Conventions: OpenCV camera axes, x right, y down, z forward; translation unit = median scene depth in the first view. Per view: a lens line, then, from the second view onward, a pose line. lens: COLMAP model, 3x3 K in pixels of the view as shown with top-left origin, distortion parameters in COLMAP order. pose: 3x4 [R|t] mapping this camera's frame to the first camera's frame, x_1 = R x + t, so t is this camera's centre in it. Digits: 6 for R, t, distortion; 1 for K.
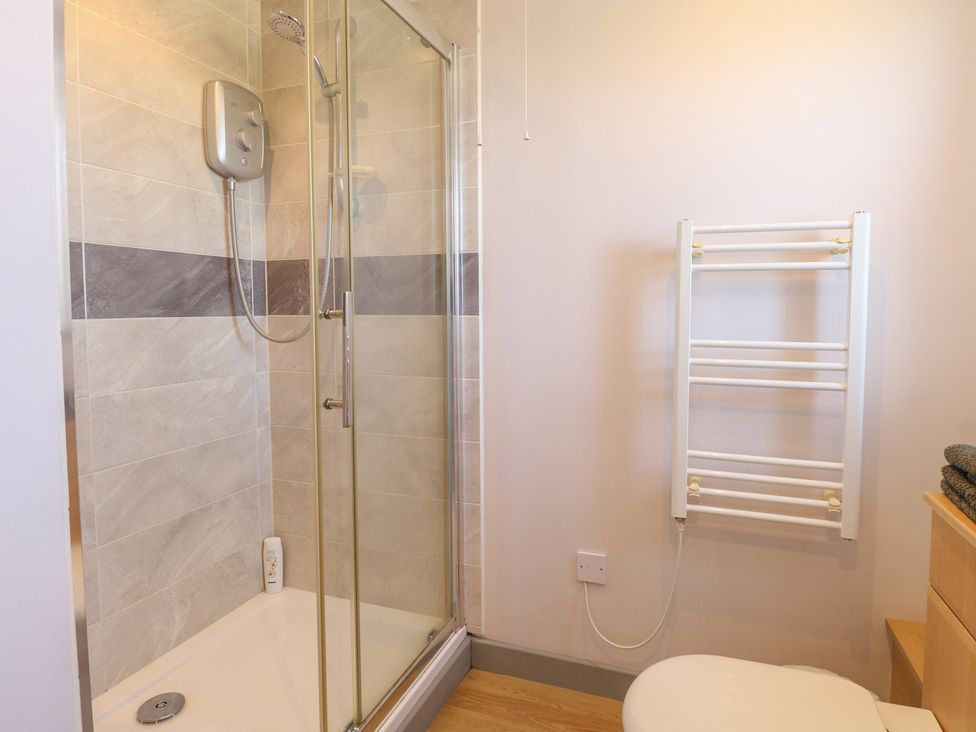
lens RADIAL K [[589.5, 0, 501.3], [0, 589.5, 333.7], [0, 0, 1]] dist [0.003353, -0.019355]
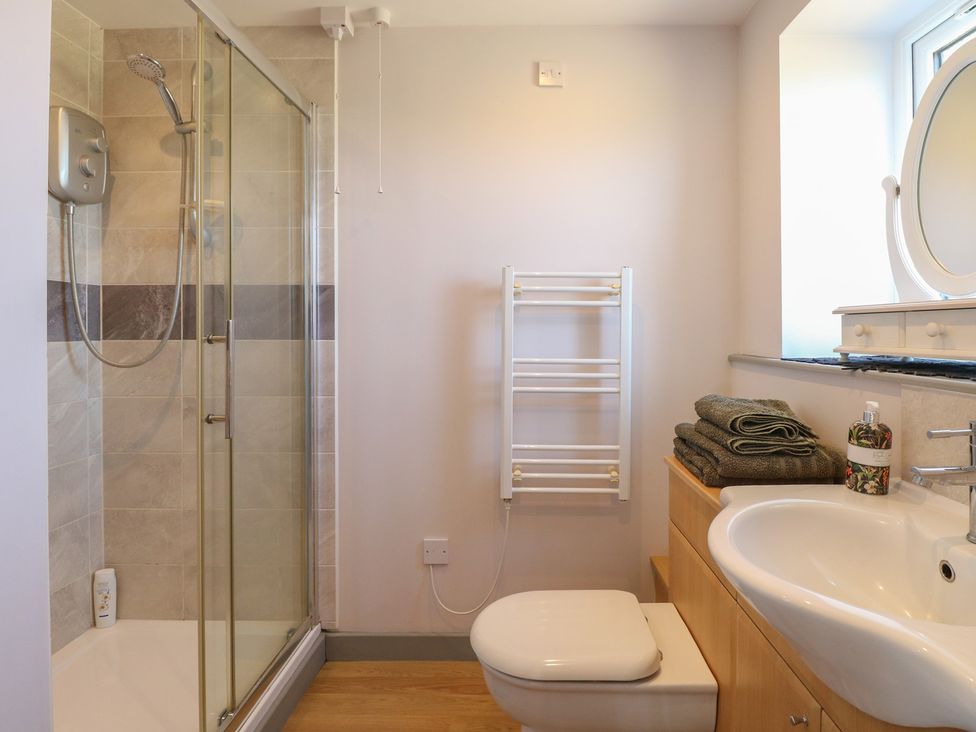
lens RADIAL K [[589.5, 0, 501.3], [0, 589.5, 333.7], [0, 0, 1]] dist [0.003353, -0.019355]
pose [[0.955383, -0.000229, 0.295371, -0.066325], [0.011977, 0.999207, -0.037965, 0.003839], [-0.295128, 0.039809, 0.954628, -0.176446]]
